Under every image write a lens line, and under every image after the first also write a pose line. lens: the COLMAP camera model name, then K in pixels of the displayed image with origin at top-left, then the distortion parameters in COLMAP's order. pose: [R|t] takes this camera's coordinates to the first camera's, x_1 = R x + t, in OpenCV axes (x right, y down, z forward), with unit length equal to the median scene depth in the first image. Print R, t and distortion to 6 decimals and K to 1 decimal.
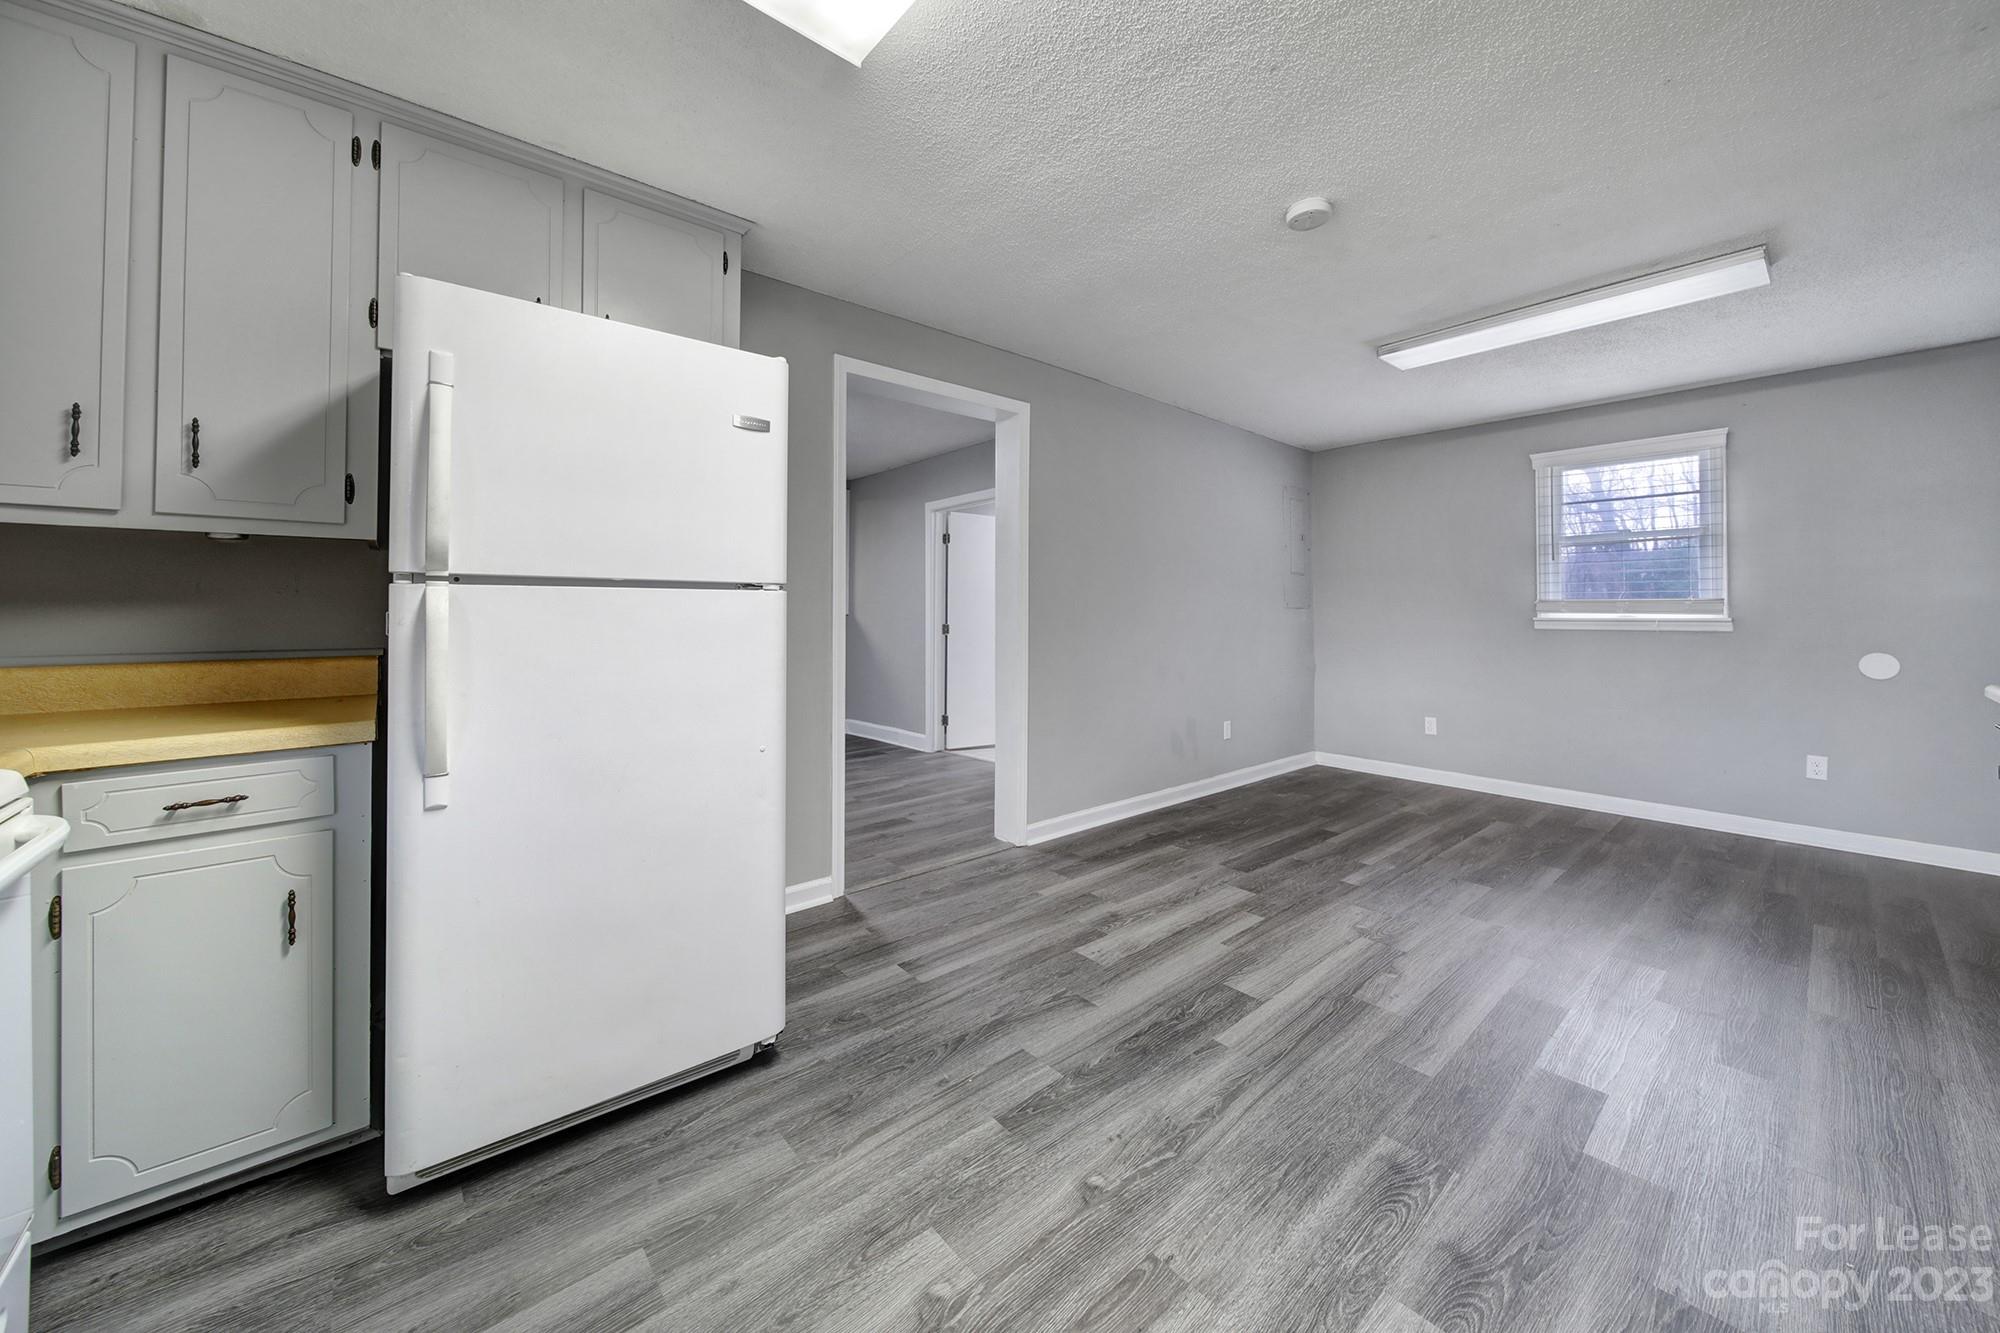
lens RADIAL K [[707.0, 0, 999.0], [0, 707.0, 604.1], [0, 0, 1]] dist [-0.001180, -0.000048]
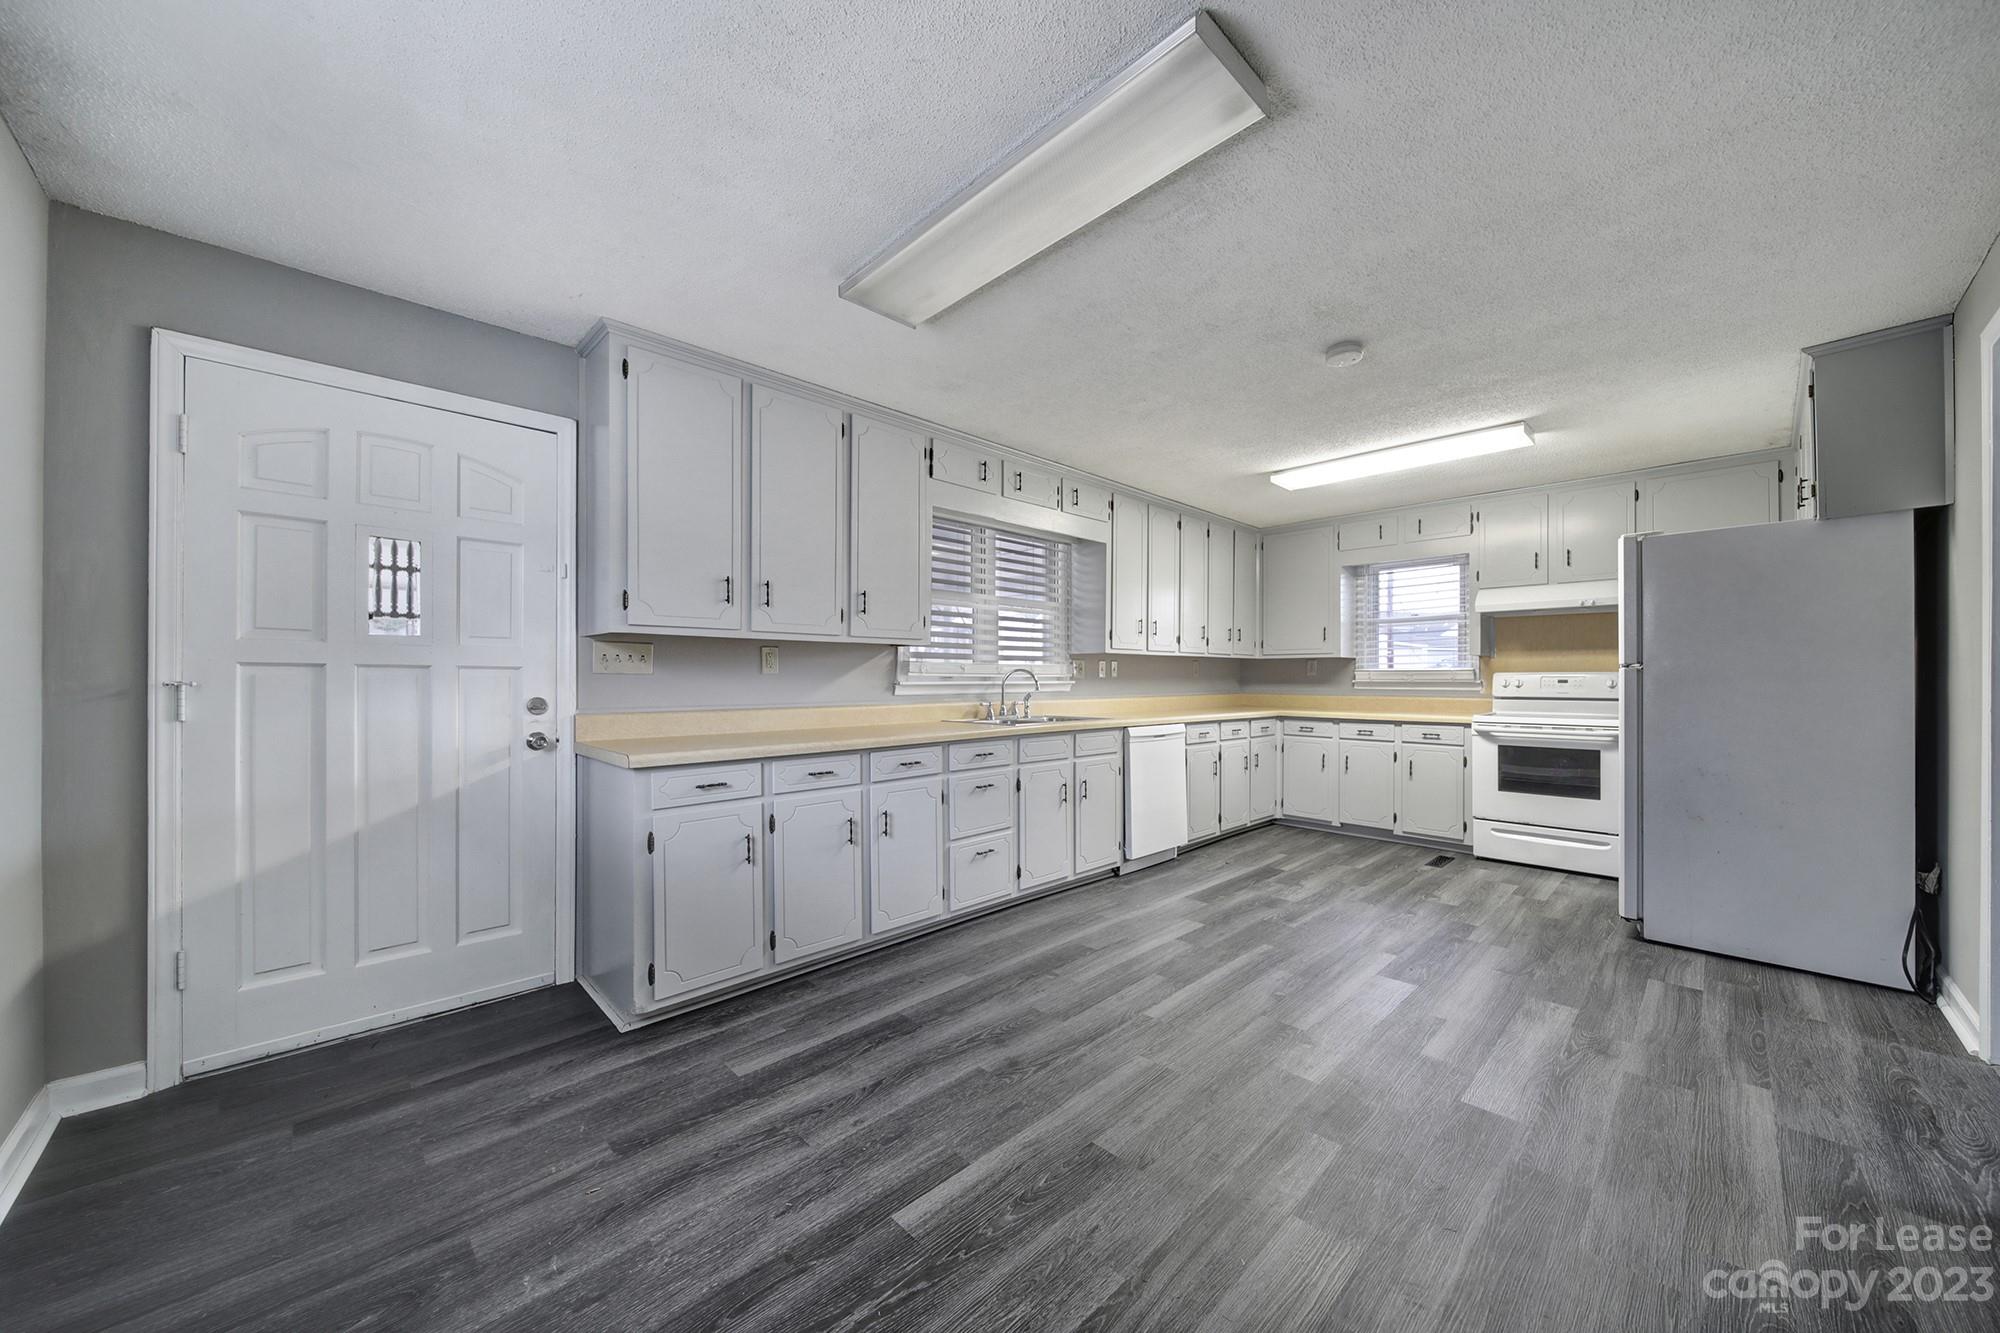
lens RADIAL K [[707.0, 0, 997.0], [0, 707.0, 672.1], [0, 0, 1]] dist [-0.001180, -0.000048]
pose [[-0.997379, -0.005972, -0.072101, 1.264947], [-0.004600, 0.999806, -0.019173, 0.032892], [0.072201, -0.018791, -0.997213, 2.437714]]
